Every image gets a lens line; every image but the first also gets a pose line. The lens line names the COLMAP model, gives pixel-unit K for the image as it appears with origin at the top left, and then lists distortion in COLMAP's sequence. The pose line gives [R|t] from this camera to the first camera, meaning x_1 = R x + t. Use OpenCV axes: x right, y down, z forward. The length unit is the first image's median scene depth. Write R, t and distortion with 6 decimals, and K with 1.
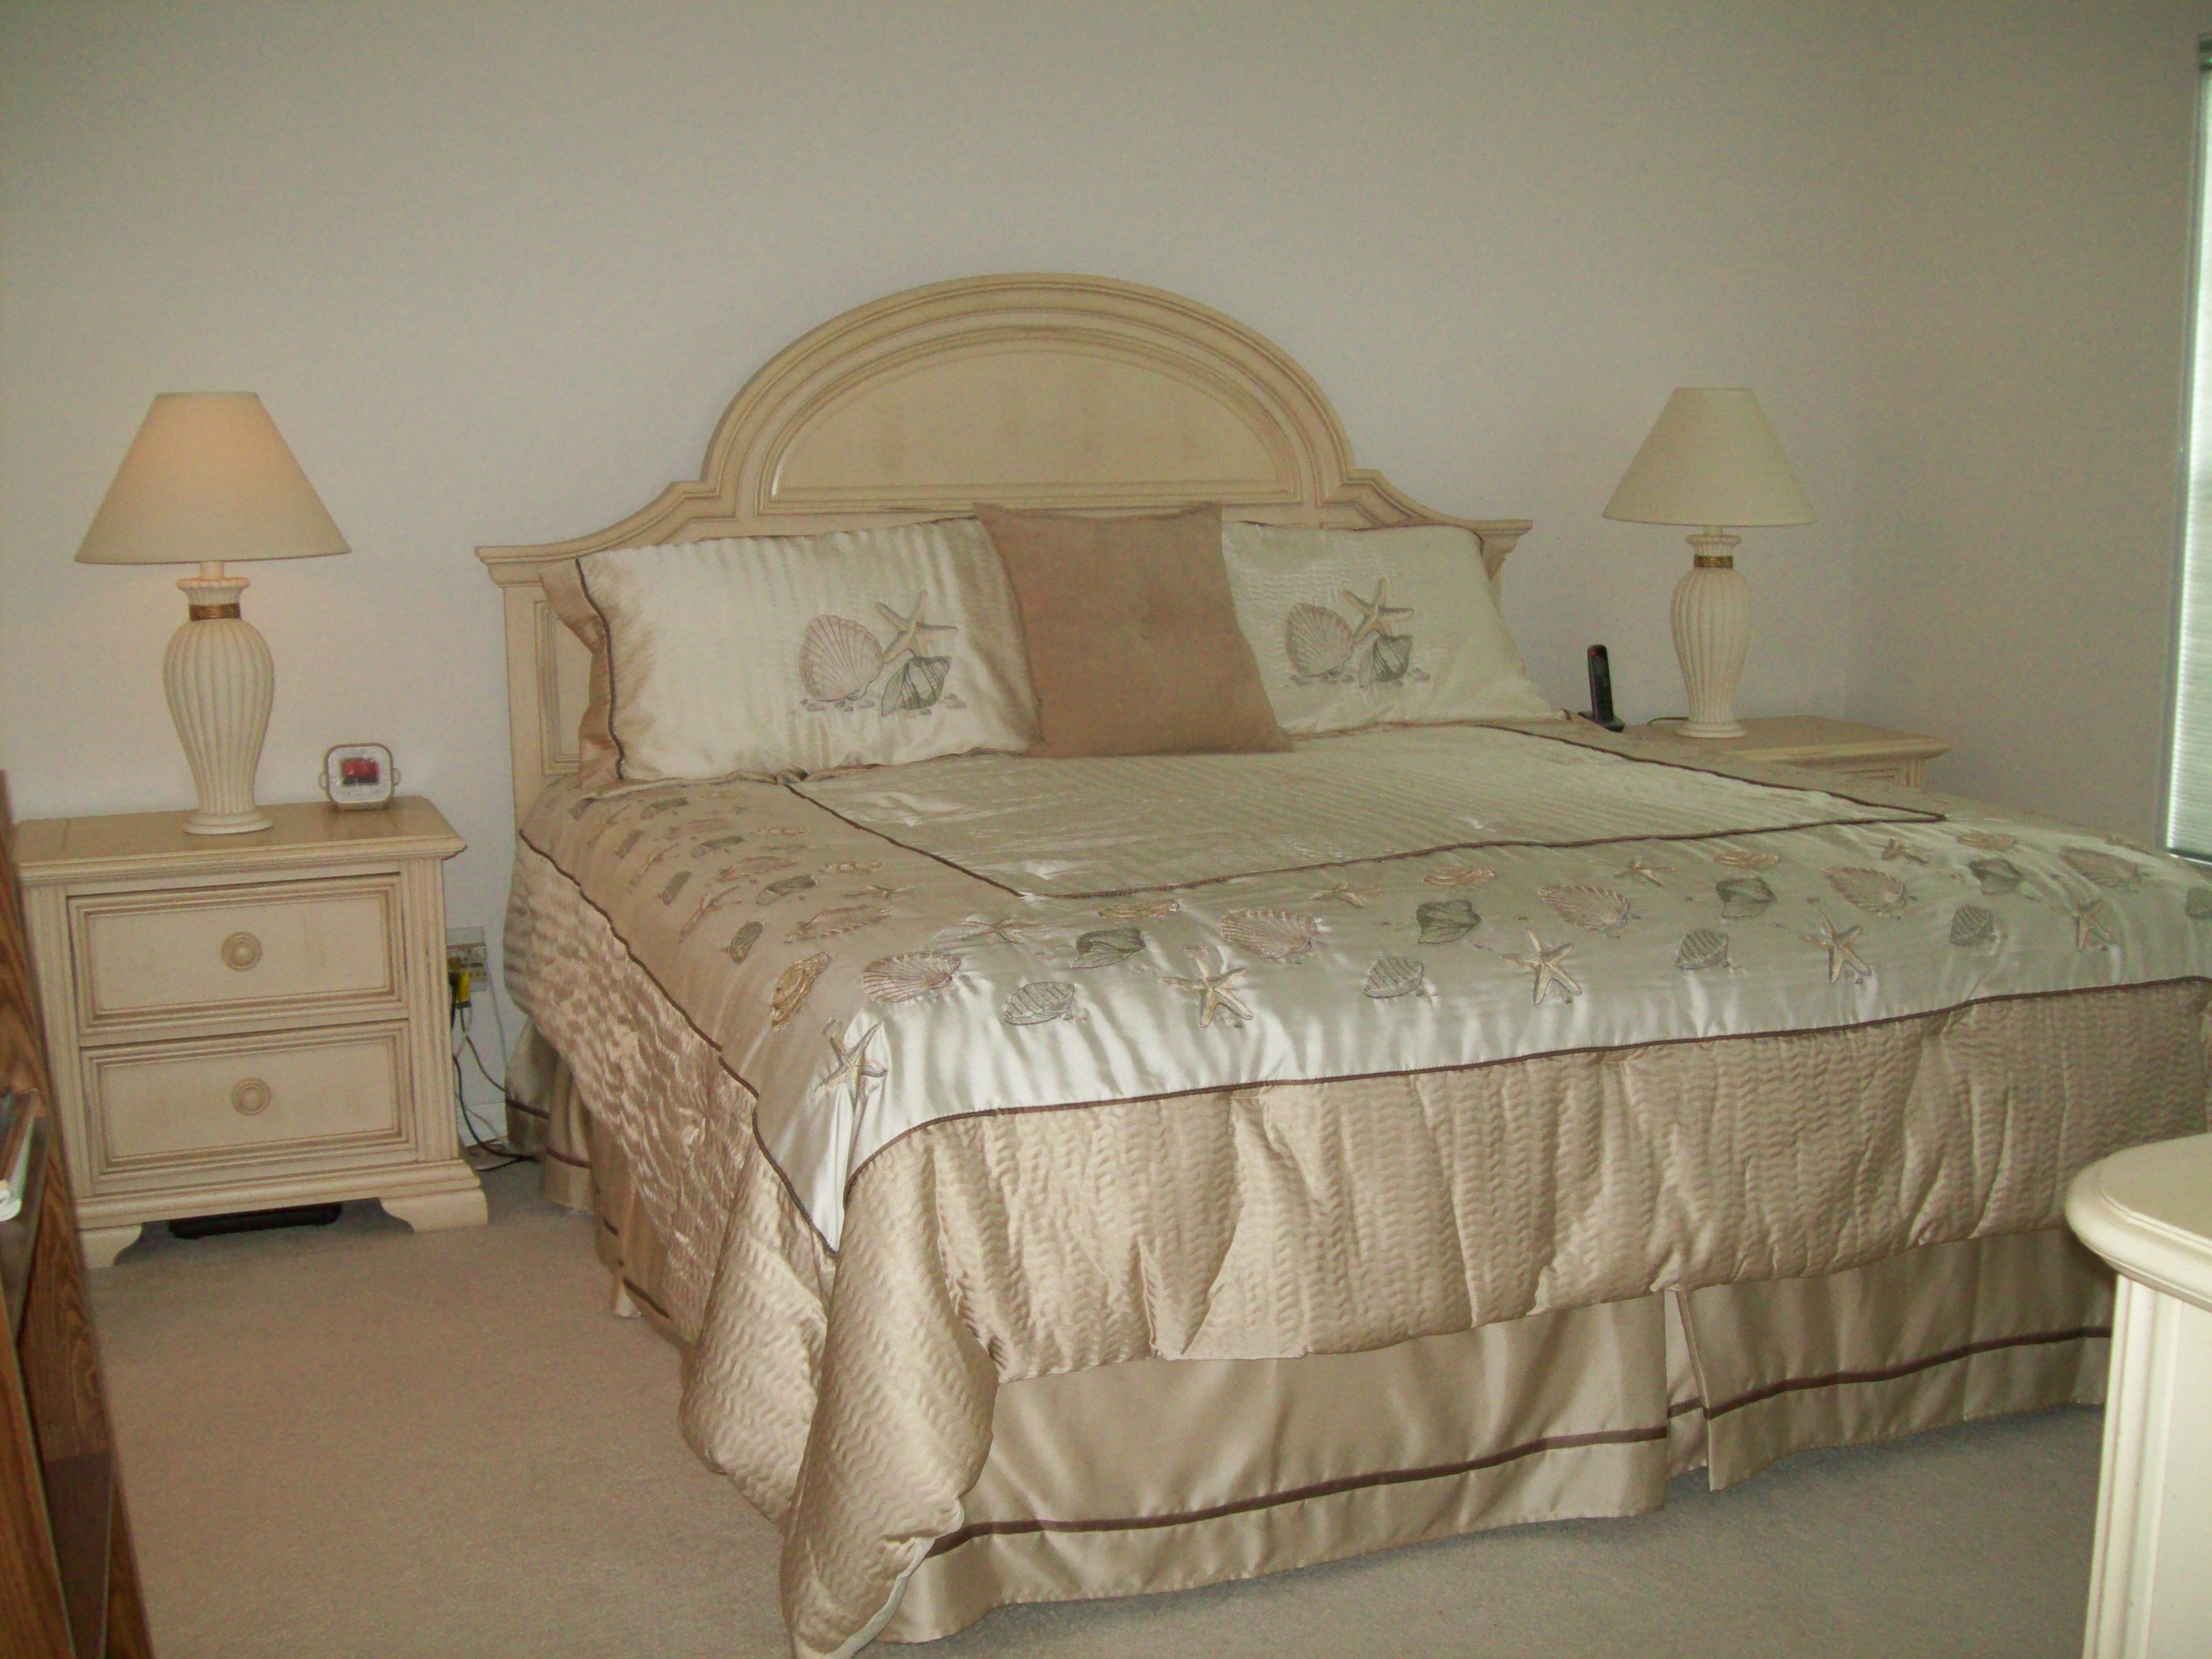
lens RADIAL K [[2365.4, 0, 1111.8], [0, 2365.4, 837.4], [0, 0, 1]] dist [-0.175078, 0.123671]
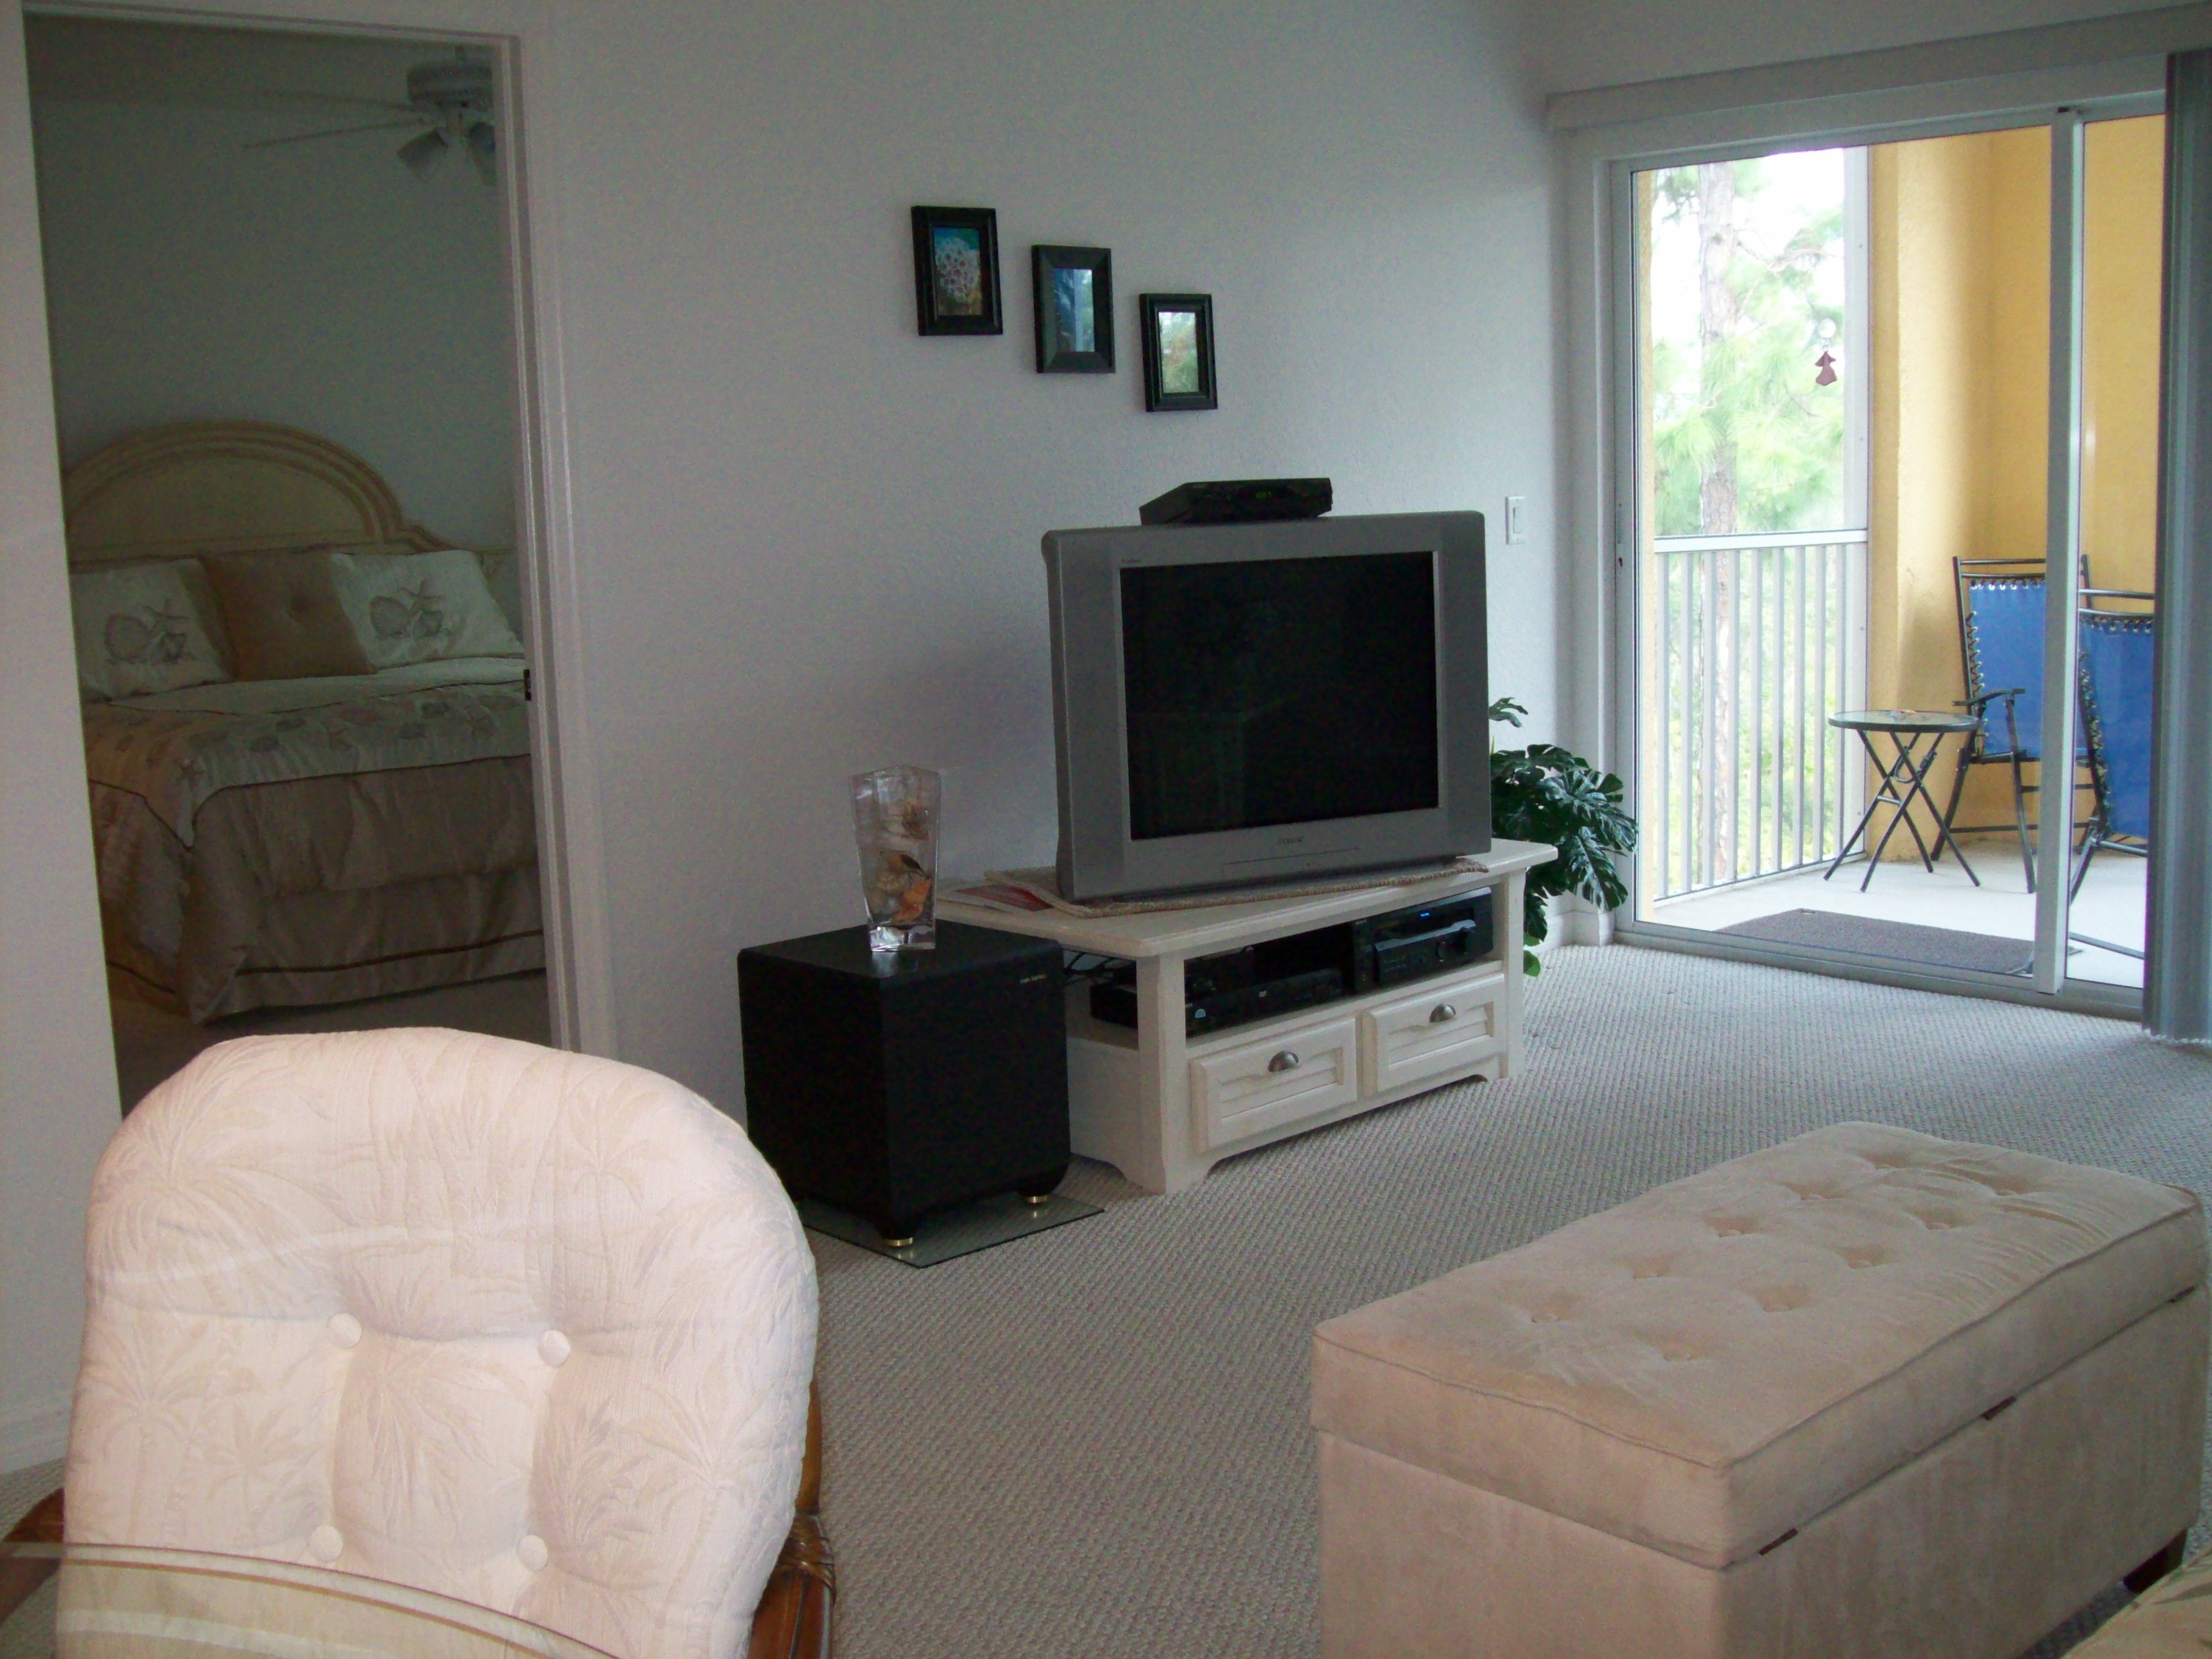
lens RADIAL K [[2365.4, 0, 1111.8], [0, 2365.4, 837.4], [0, 0, 1]] dist [-0.175078, 0.123671]
pose [[0.934819, -0.079808, 0.346041, -0.041930], [0.085659, 0.996323, -0.001621, 0.218386], [-0.344640, 0.031157, 0.938218, -1.385843]]
